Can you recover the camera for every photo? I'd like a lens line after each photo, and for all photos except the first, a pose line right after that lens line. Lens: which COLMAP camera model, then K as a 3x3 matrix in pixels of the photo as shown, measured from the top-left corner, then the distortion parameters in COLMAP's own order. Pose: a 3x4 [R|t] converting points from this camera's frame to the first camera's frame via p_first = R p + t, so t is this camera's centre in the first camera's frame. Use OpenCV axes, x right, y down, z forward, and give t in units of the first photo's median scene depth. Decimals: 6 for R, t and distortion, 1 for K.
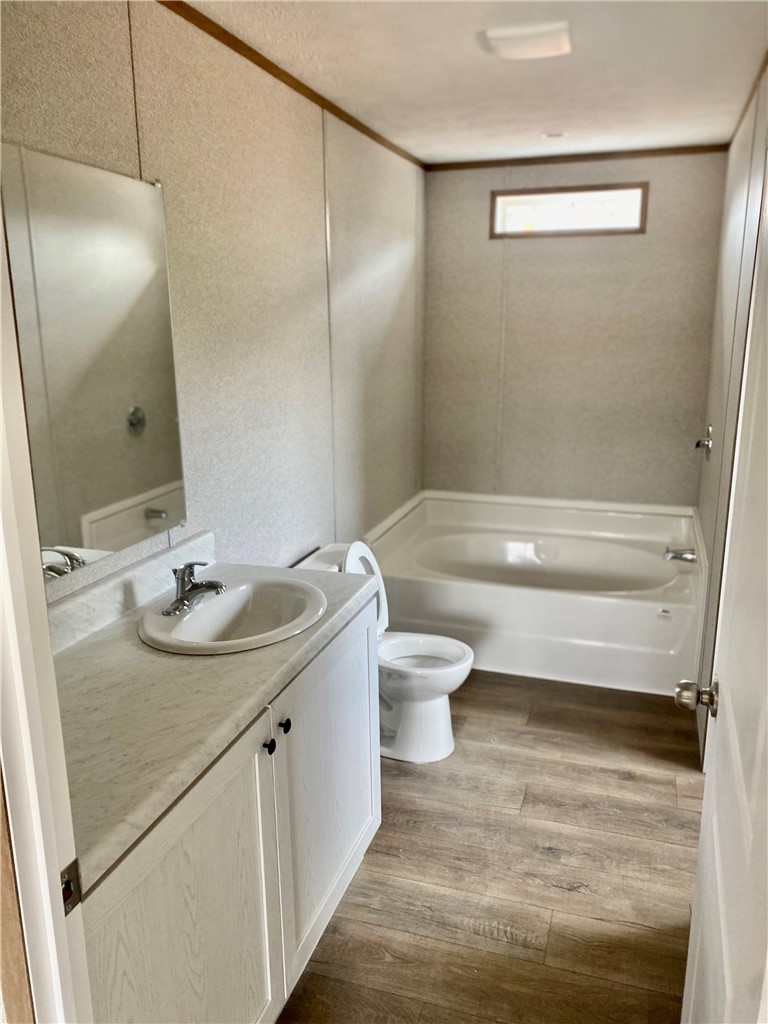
lens RADIAL K [[775.9, 0, 384.0], [0, 775.9, 512.0], [0, 0, 1]] dist [0.003990, -0.010507]
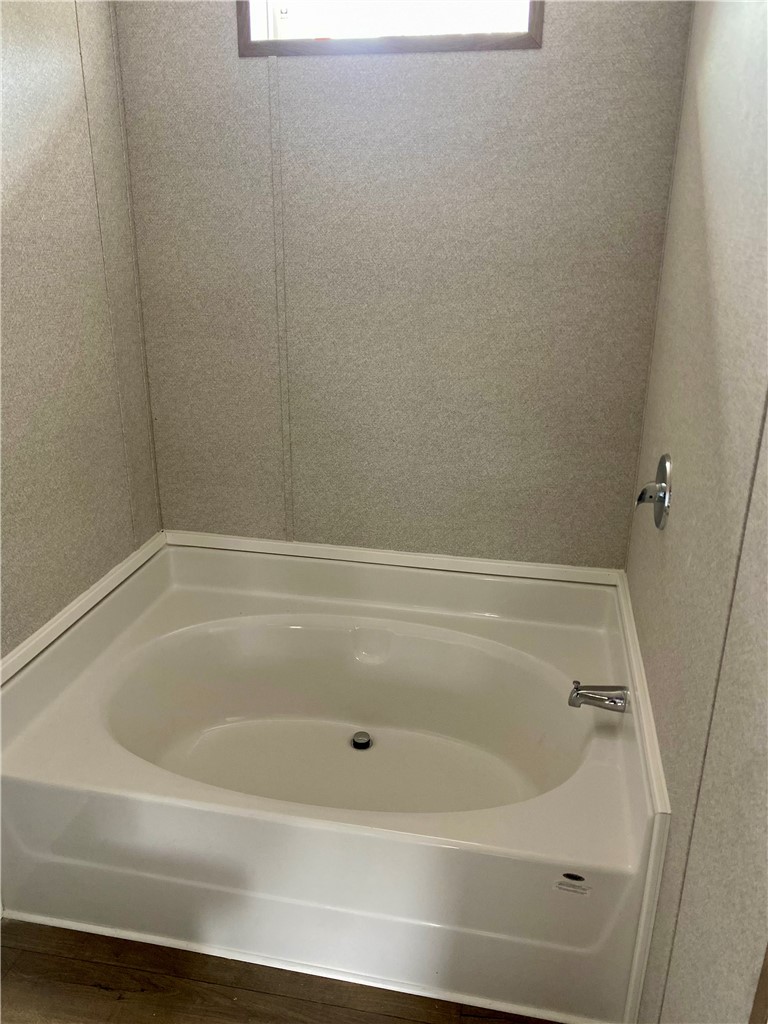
lens RADIAL K [[768.6, 0, 384.0], [0, 768.6, 512.0], [0, 0, 1]] dist [-0.001159, -0.011765]
pose [[0.991694, -0.031246, 0.124768, 0.159579], [0.016149, 0.992615, 0.120225, -0.119620], [-0.127603, -0.117211, 0.984875, 0.473114]]
